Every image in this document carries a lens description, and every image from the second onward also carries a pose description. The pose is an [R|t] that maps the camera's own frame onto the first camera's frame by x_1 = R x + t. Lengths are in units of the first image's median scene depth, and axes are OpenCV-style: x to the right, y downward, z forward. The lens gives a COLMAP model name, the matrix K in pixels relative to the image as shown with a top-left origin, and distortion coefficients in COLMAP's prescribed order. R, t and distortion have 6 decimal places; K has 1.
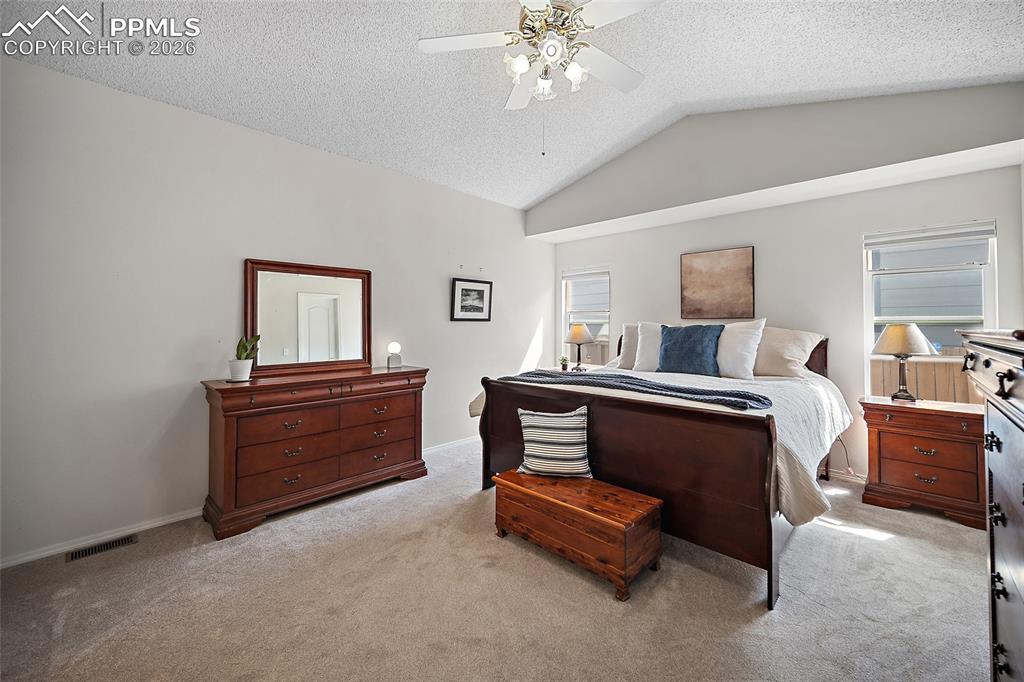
lens RADIAL K [[404.2, 0, 511.0], [0, 404.2, 310.0], [0, 0, 1]] dist [-0.001779, -0.000180]
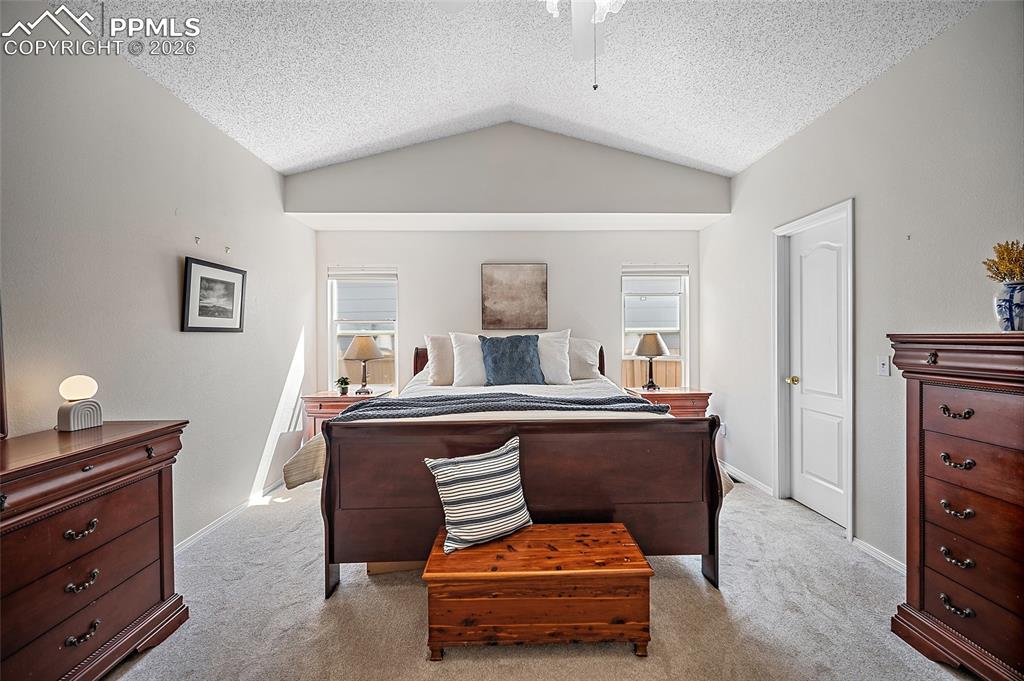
lens RADIAL K [[402.6, 0, 512.7], [0, 402.6, 333.4], [0, 0, 1]] dist [-0.012695, 0.003469]
pose [[0.702768, -0.002674, 0.711414, -0.264170], [-0.017006, 0.999644, 0.020557, 0.012052], [-0.711216, -0.026545, 0.702472, 0.314397]]
